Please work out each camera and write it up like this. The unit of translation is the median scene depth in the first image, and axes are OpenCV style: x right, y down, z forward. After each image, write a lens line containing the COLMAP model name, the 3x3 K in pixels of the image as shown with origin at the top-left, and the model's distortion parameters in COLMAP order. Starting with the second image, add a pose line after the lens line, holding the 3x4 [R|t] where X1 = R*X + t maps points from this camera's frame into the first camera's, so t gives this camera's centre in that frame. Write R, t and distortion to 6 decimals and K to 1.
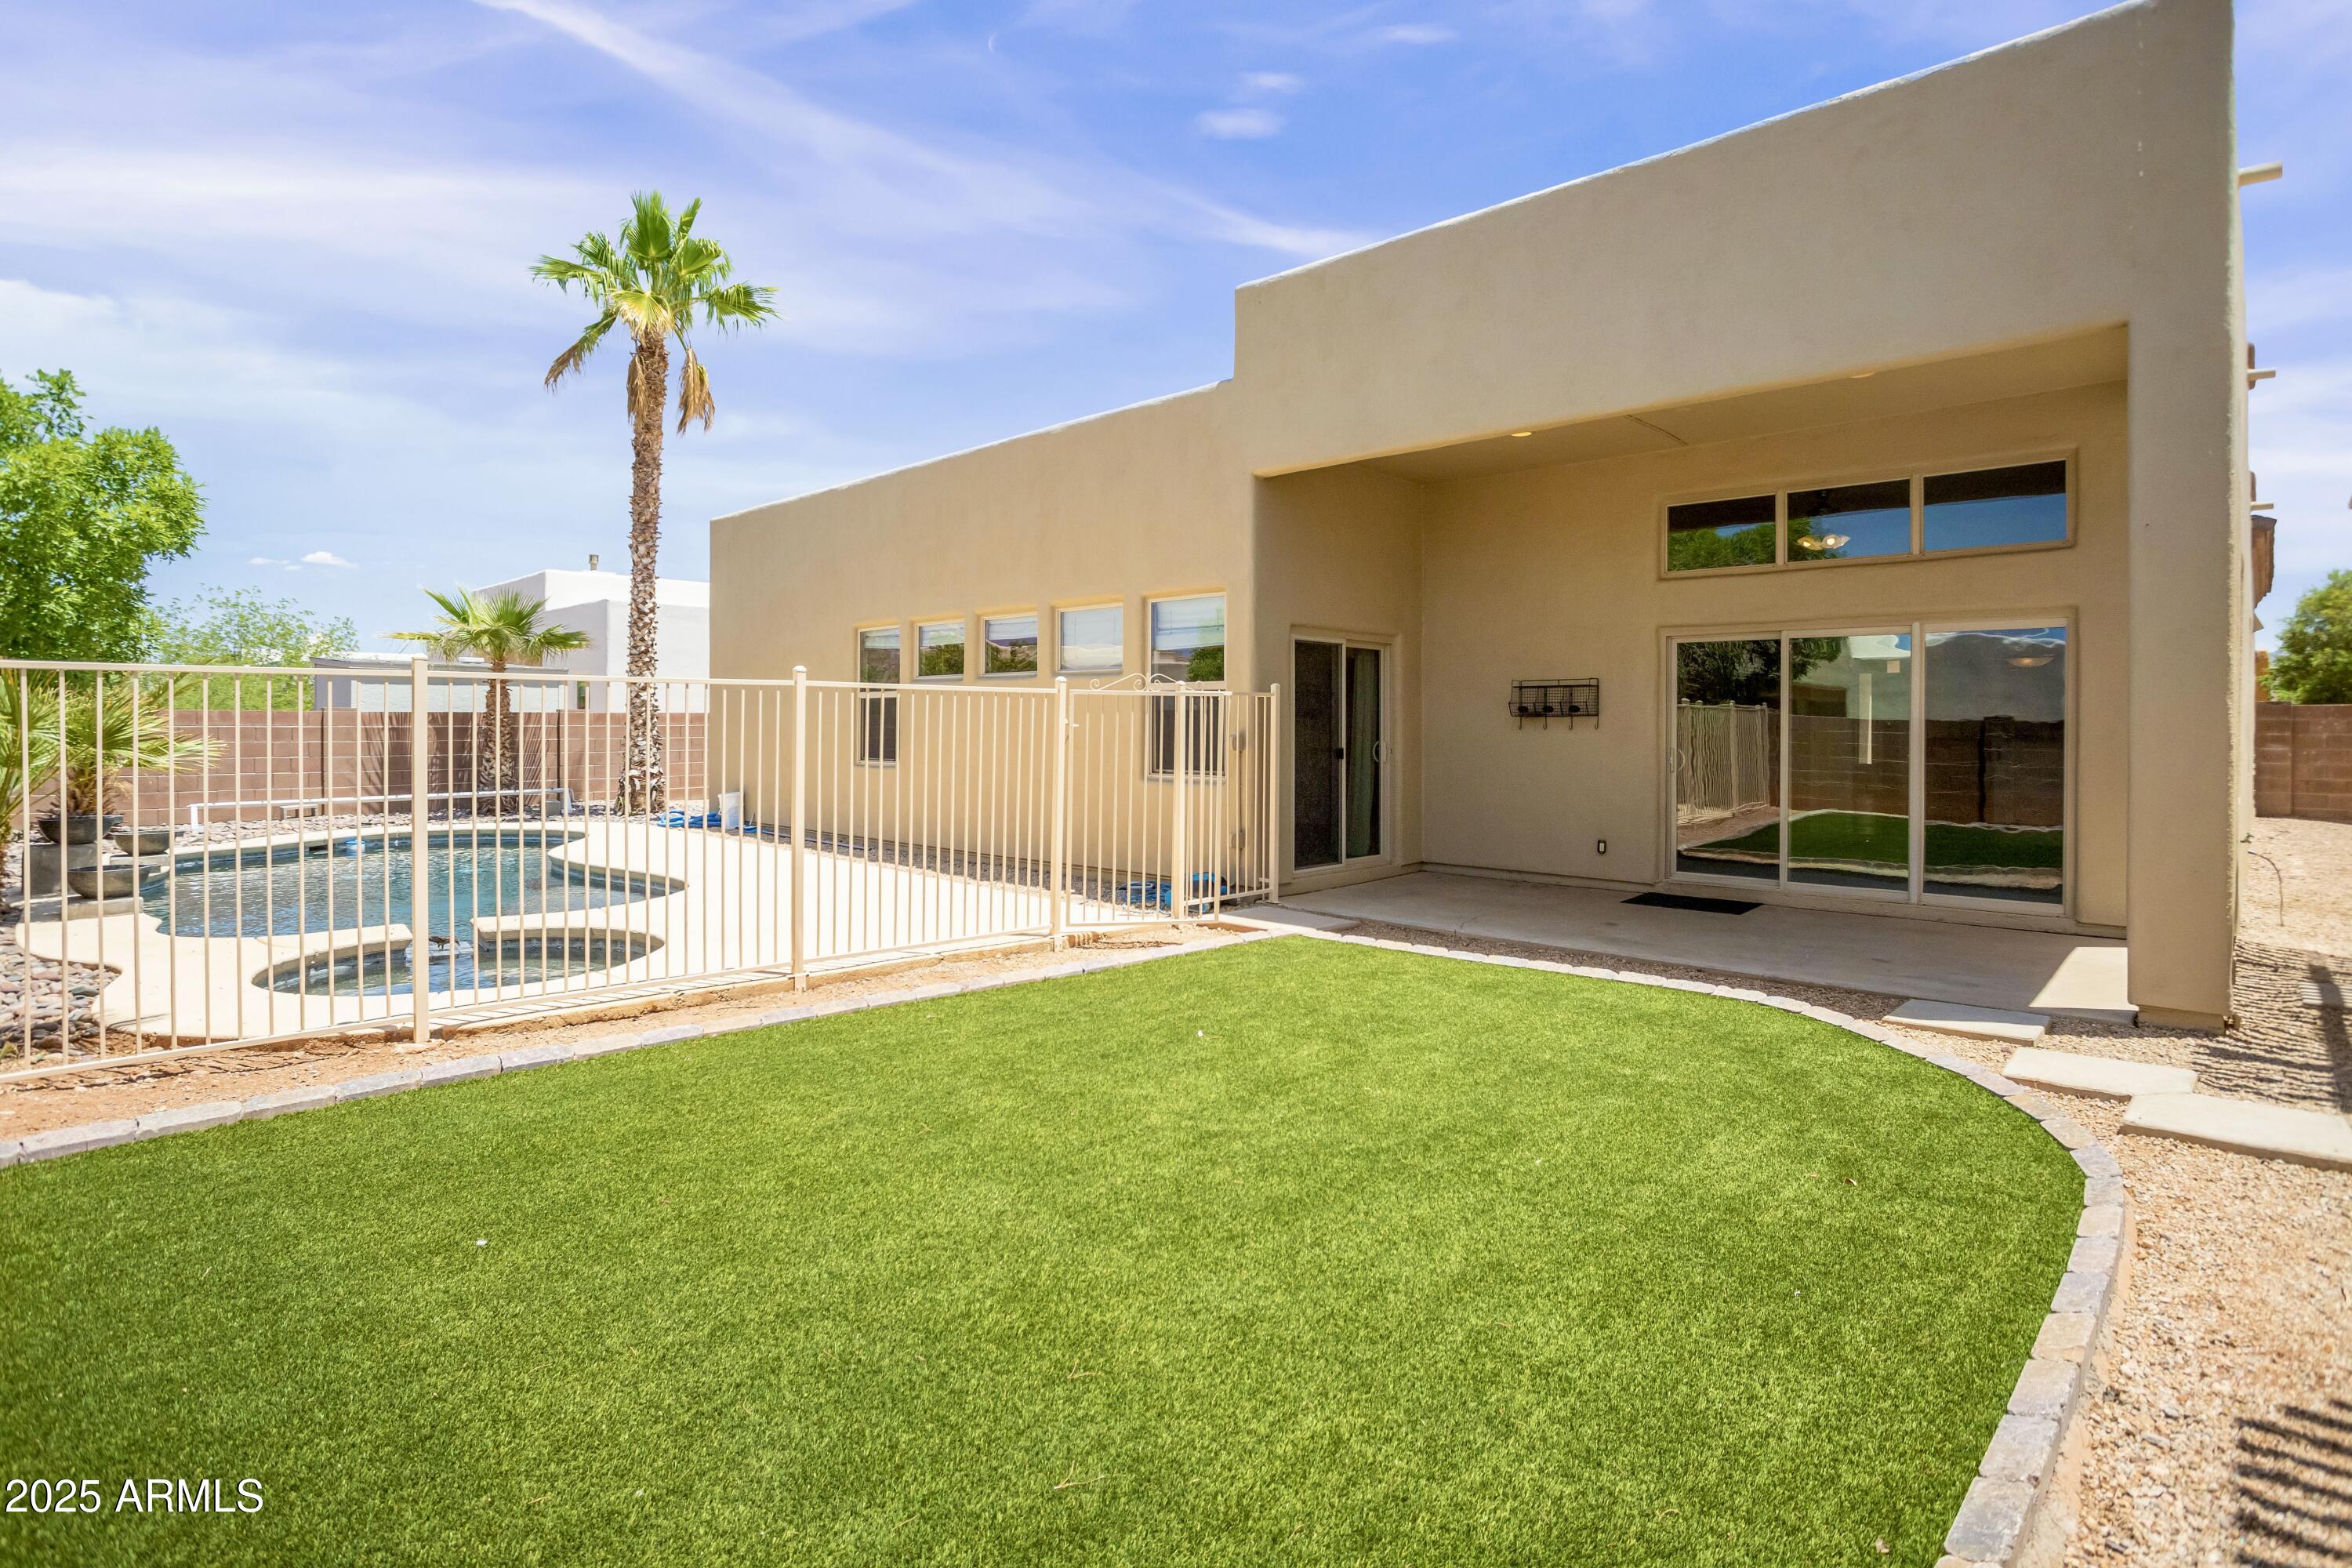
lens RADIAL K [[1173.3, 0, 1177.8], [0, 1173.3, 726.9], [0, 0, 1]] dist [-0.072155, 0.035053]
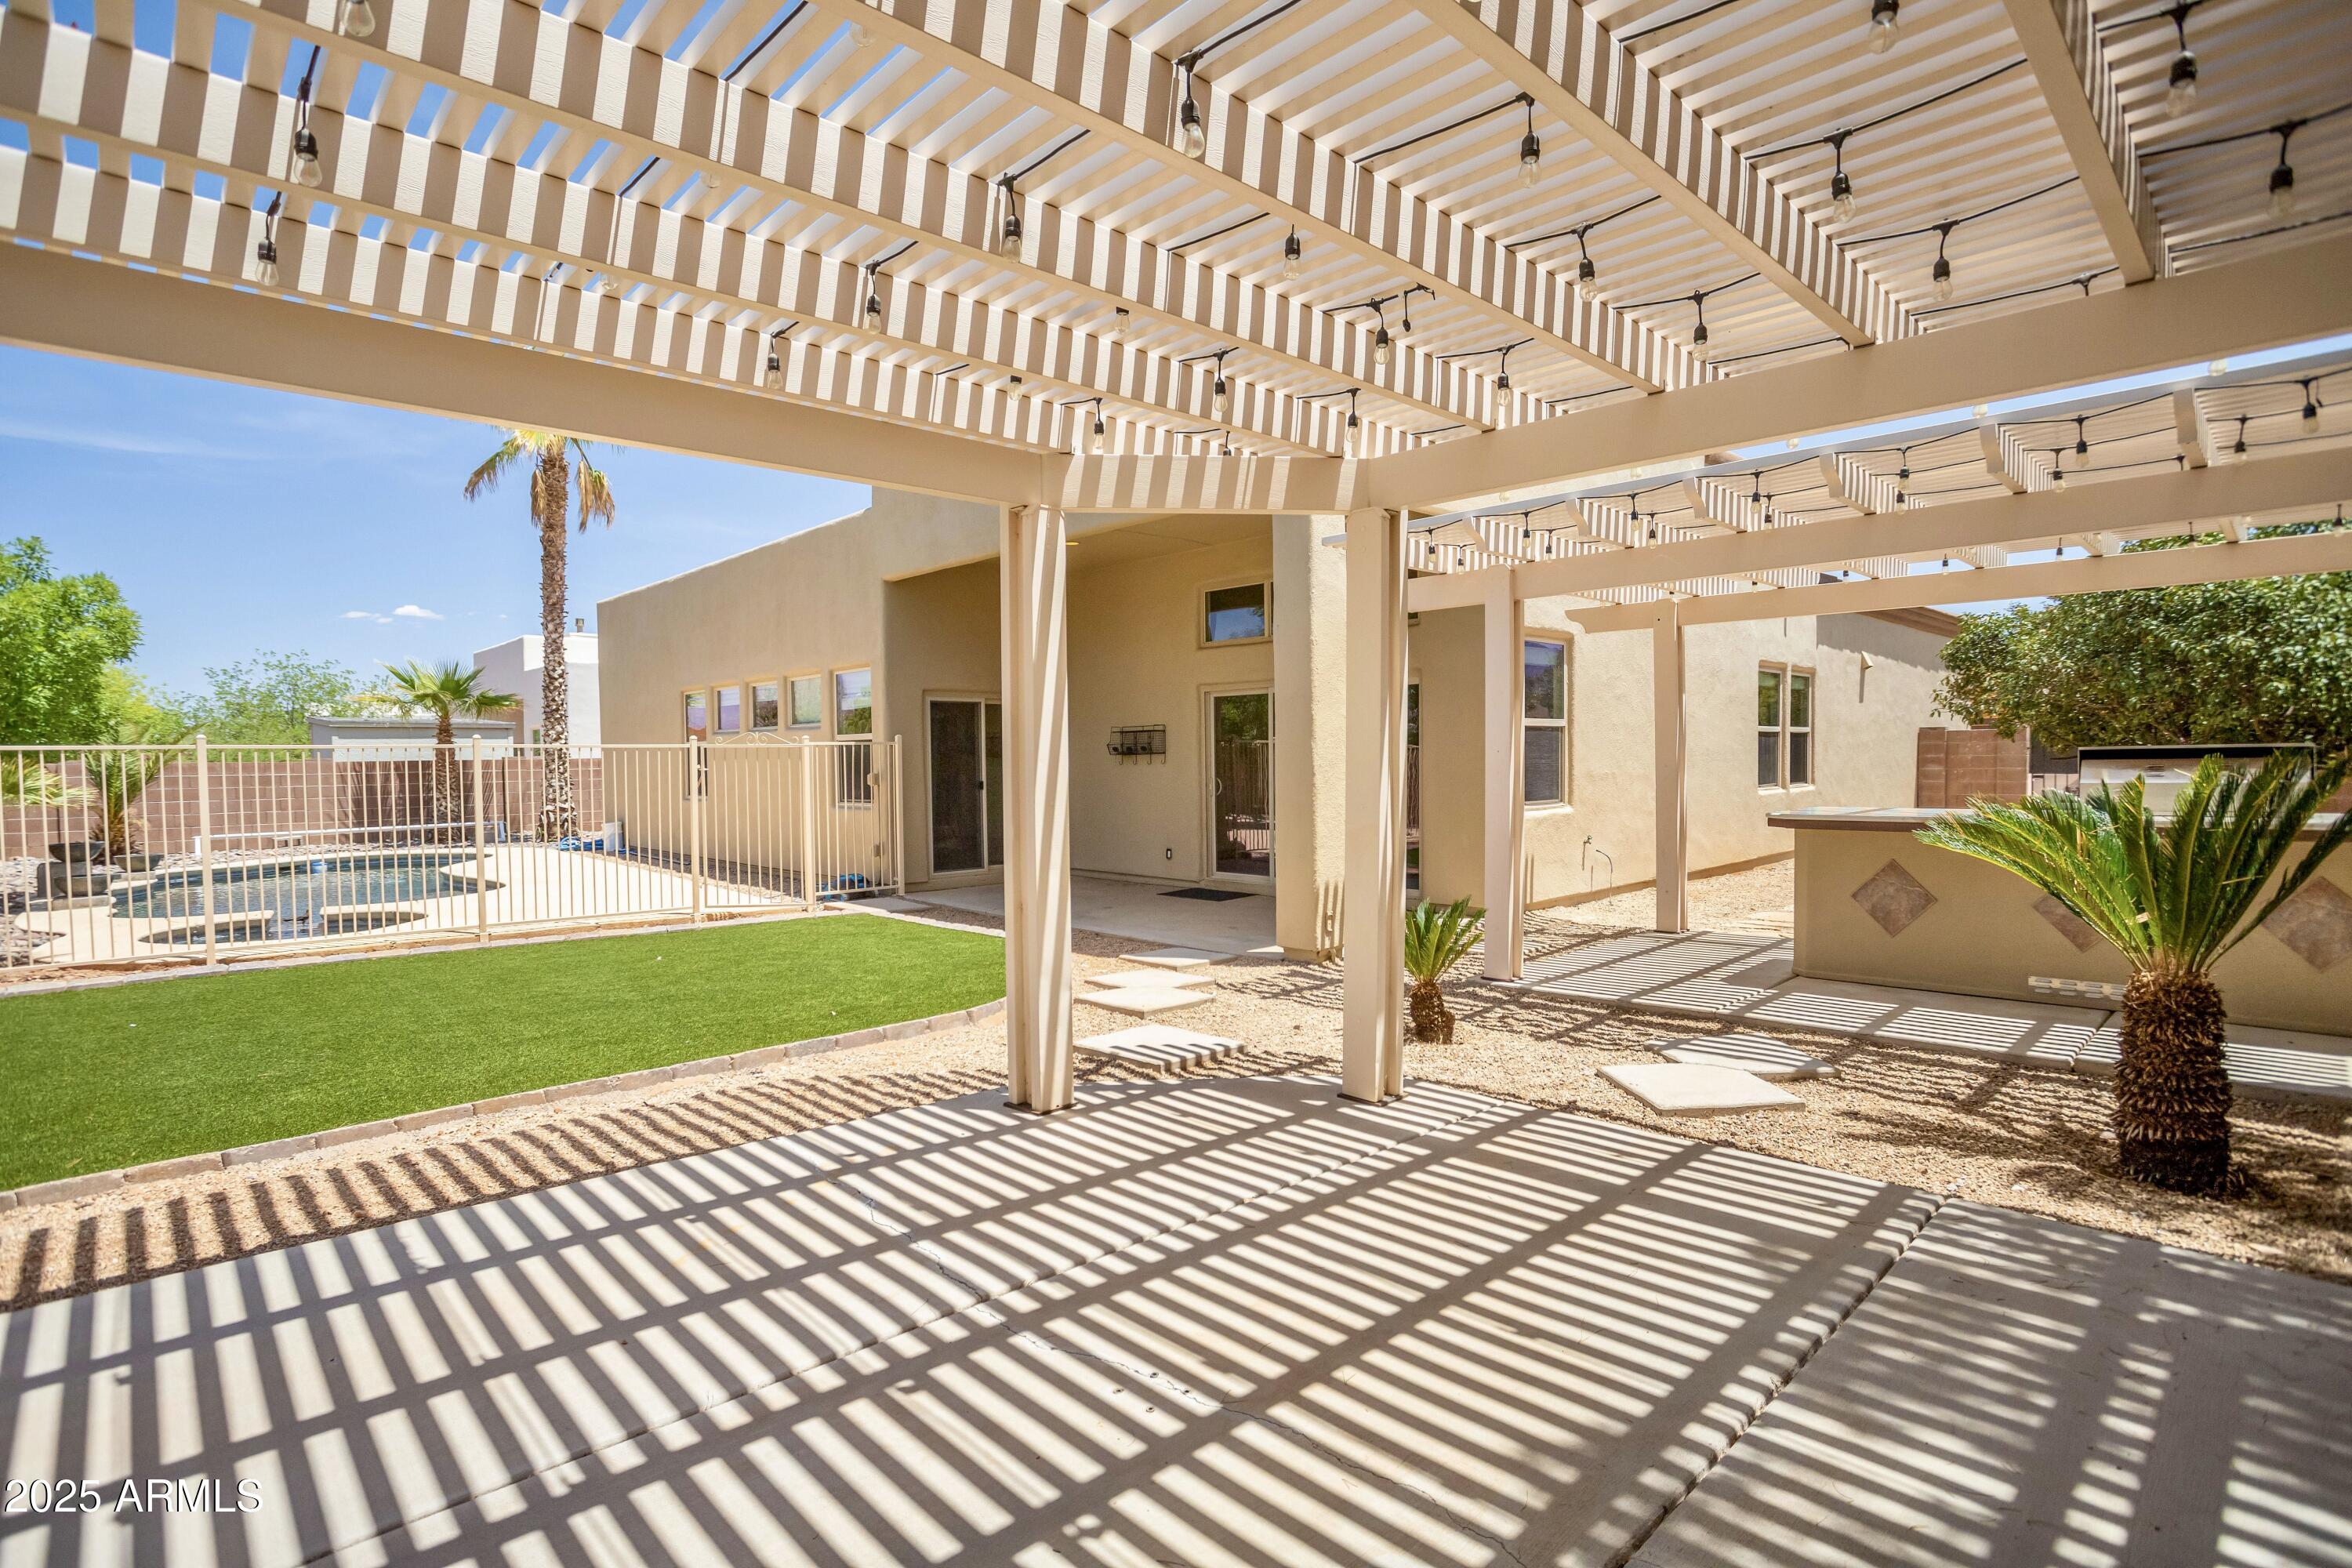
lens RADIAL K [[1155.2, 0, 1176.0], [0, 1155.2, 784.0], [0, 0, 1]] dist [-0.076292, 0.040547]
pose [[0.998539, -0.014316, -0.052111, 0.269615], [0.015492, 0.999632, 0.022246, -0.002434], [0.051774, -0.023021, 0.998393, -0.179208]]
